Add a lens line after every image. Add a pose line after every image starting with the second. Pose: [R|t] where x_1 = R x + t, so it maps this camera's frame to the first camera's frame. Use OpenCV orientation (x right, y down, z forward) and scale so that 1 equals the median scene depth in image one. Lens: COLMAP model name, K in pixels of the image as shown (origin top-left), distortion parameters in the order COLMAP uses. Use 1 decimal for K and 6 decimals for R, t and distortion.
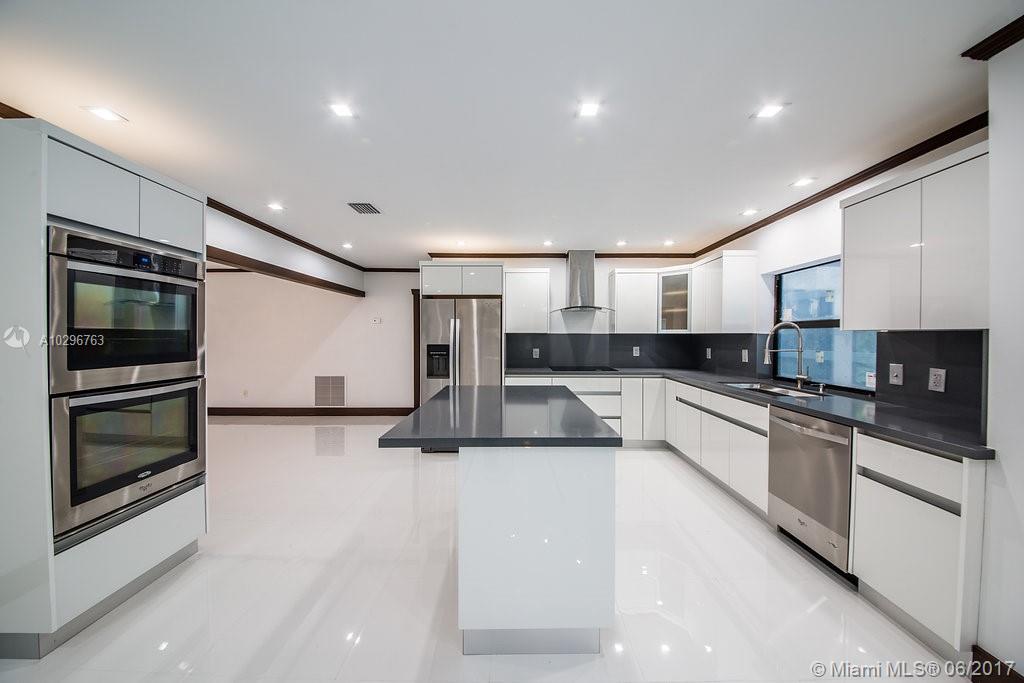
lens RADIAL K [[359.1, 0, 513.6], [0, 359.1, 340.0], [0, 0, 1]] dist [0.004263, -0.005375]
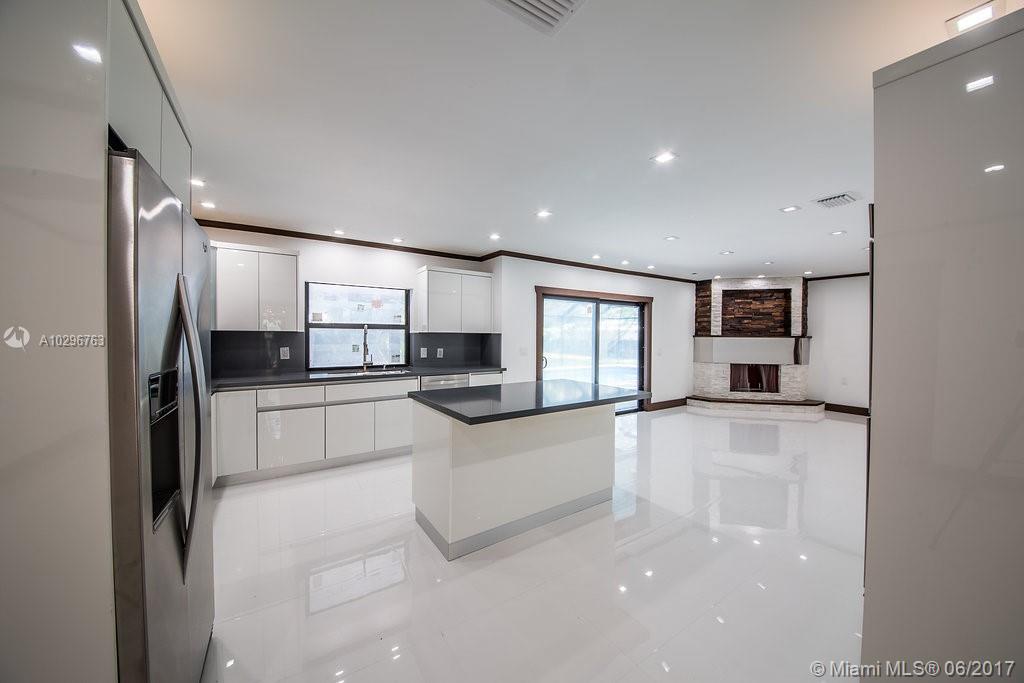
lens RADIAL K [[359.1, 0, 515.1], [0, 359.1, 341.2], [0, 0, 1]] dist [0.004263, -0.005375]
pose [[-0.560799, -0.020860, 0.827689, -0.539027], [0.002050, 0.999645, 0.026583, -0.015571], [-0.827950, 0.016605, -0.560557, 0.951440]]
